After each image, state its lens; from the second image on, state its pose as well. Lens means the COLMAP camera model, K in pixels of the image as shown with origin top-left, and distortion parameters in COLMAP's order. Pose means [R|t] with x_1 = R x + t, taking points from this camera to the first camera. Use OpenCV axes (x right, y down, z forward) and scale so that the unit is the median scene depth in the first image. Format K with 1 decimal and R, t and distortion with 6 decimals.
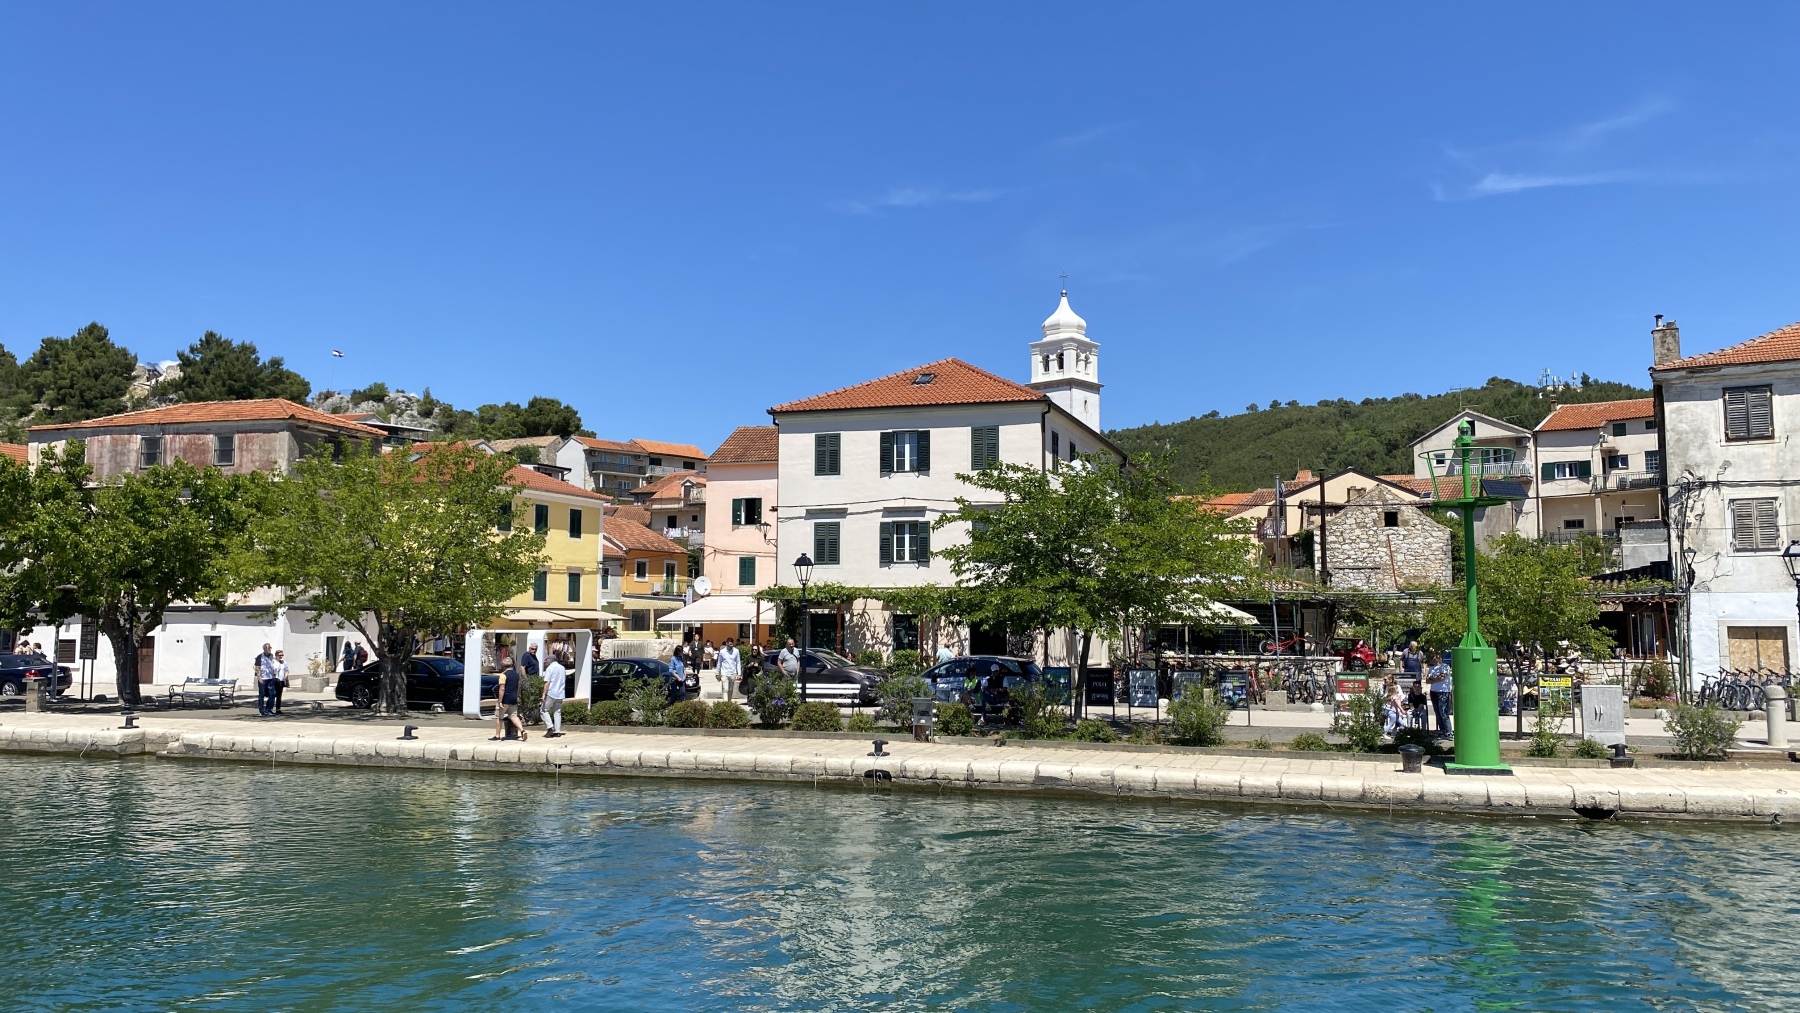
lens RADIAL K [[1311.4, 0, 883.7], [0, 1311.4, 483.9], [0, 0, 1]] dist [0.075663, -0.124888]
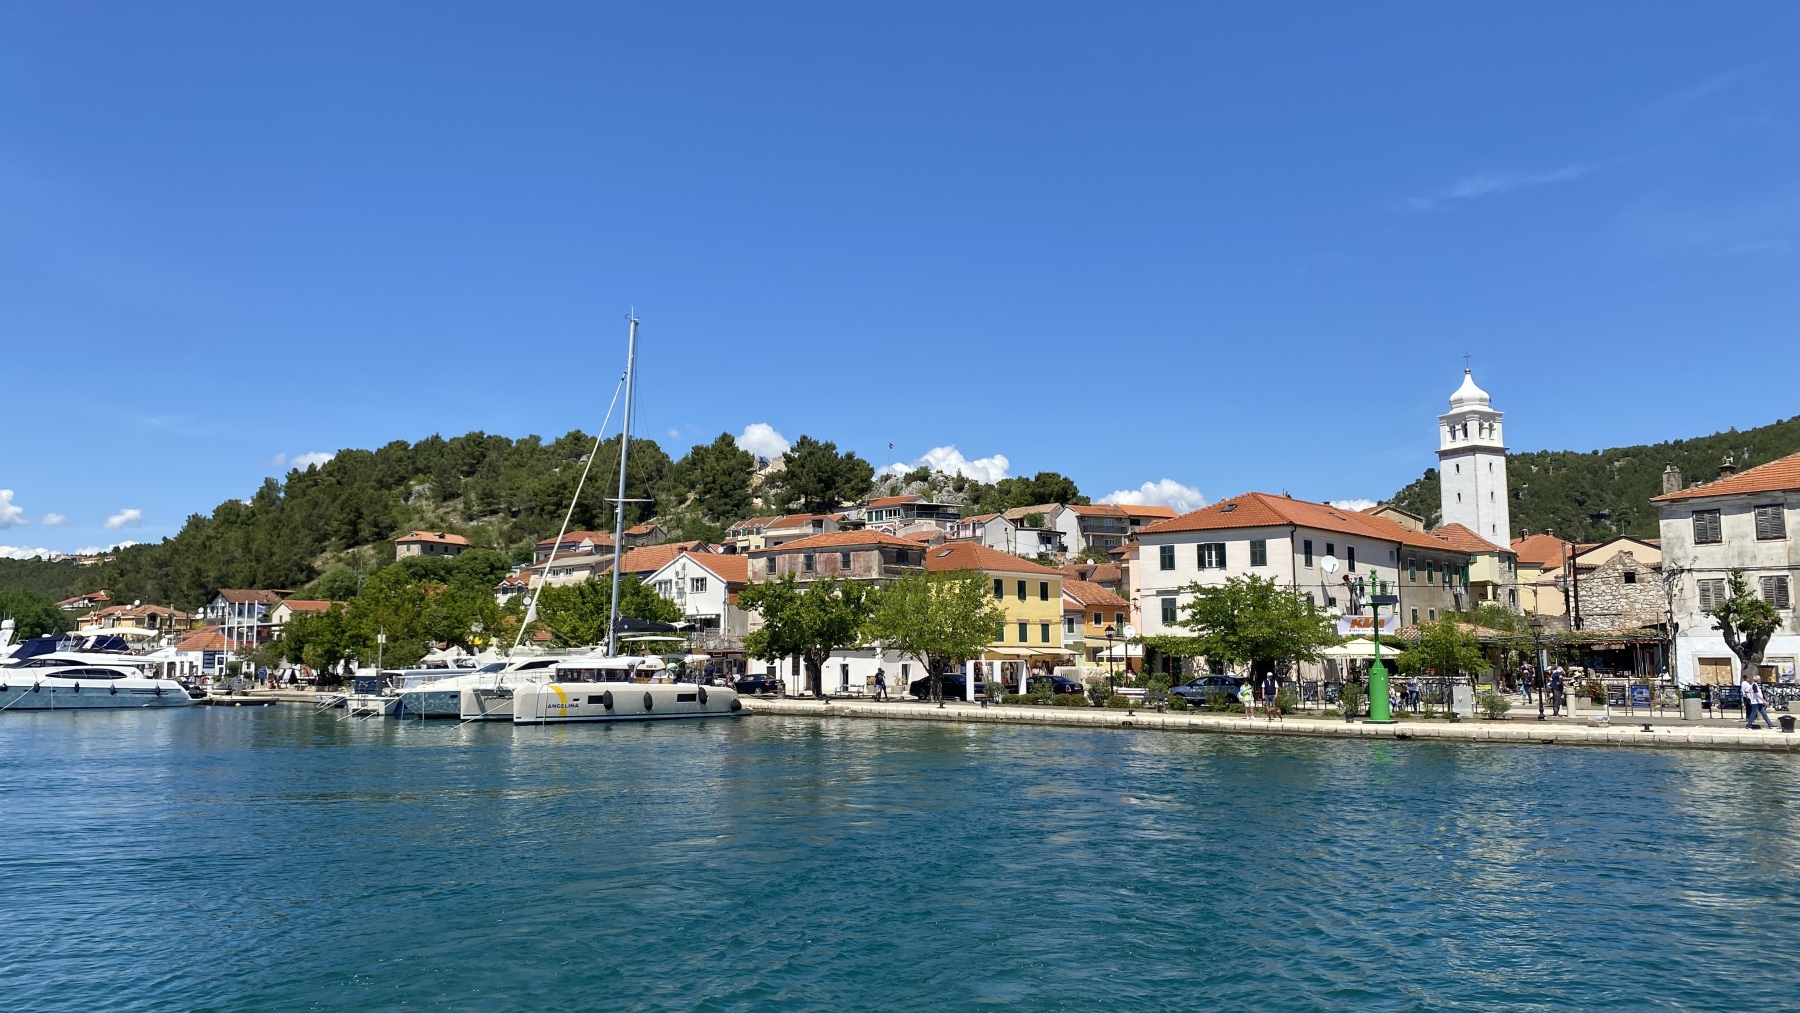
lens RADIAL K [[1302.0, 0, 900.0], [0, 1302.0, 506.5], [0, 0, 1]] dist [0.101062, -0.169632]
pose [[0.925536, -0.047480, -0.375670, 0.243775], [0.044823, 0.998870, -0.015815, -0.068490], [0.375996, -0.002202, 0.926619, -0.620992]]
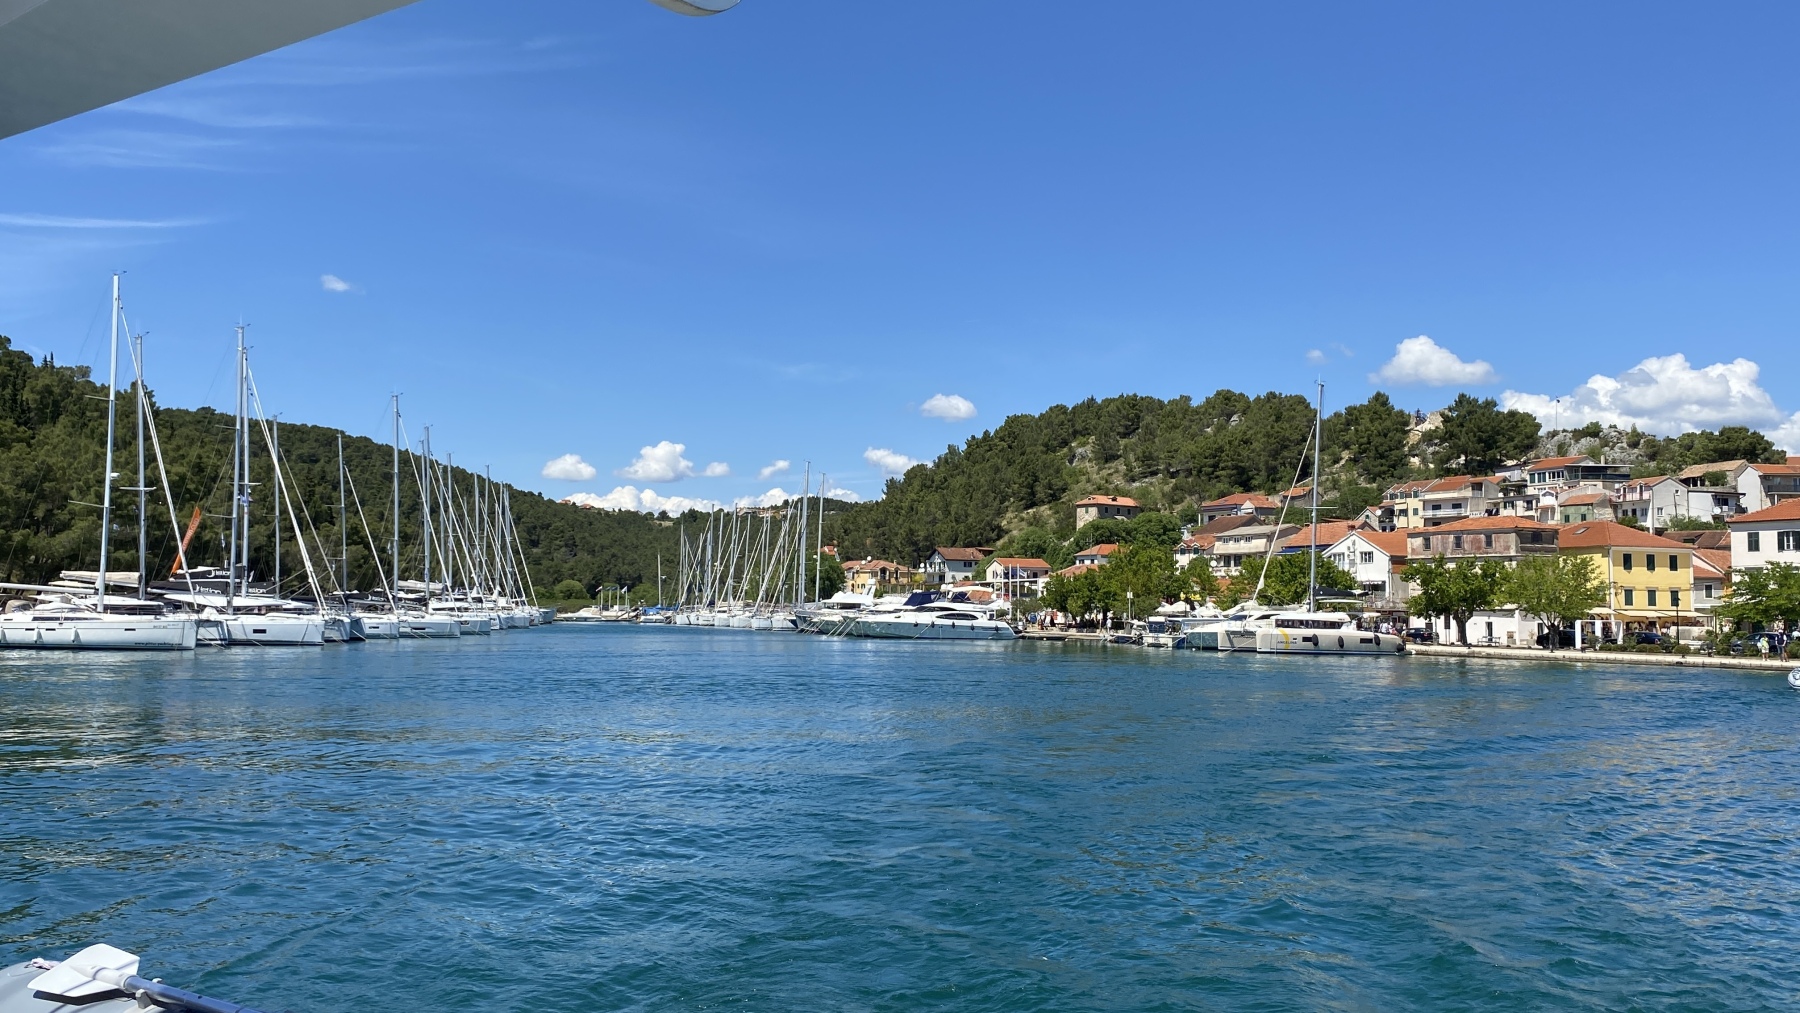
lens RADIAL K [[1456.8, 0, 900.0], [0, 1456.8, 506.5], [0, 0, 1]] dist [0.053202, -0.149406]
pose [[0.670102, -0.043316, -0.741004, 0.702138], [0.066756, 0.997767, 0.002043, -0.158128], [0.739261, -0.050835, 0.671497, -1.455350]]
